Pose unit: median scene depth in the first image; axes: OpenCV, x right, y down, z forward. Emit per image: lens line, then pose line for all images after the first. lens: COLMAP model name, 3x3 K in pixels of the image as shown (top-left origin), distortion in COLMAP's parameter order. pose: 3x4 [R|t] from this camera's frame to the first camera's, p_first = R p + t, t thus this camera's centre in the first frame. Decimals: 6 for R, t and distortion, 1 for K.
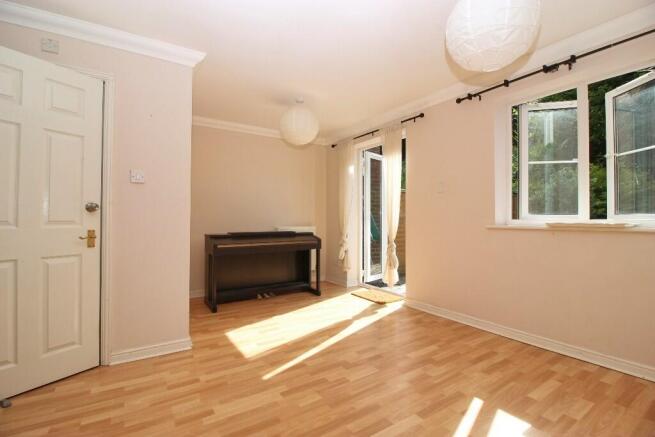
lens RADIAL K [[305.0, 0, 327.9], [0, 305.0, 216.8], [0, 0, 1]] dist [-0.007756, -0.003536]
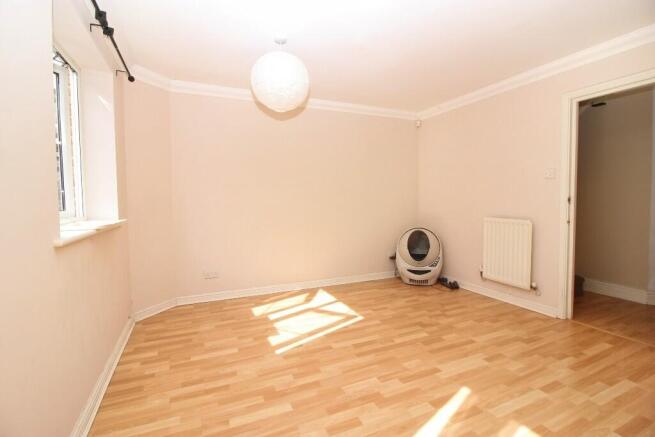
lens RADIAL K [[305.0, 0, 326.9], [0, 305.0, 217.2], [0, 0, 1]] dist [-0.007756, -0.003536]
pose [[-0.987787, -0.001924, 0.155801, 0.079185], [0.006594, 0.998512, 0.054134, -0.041390], [-0.155673, 0.054500, -0.986304, 1.984356]]
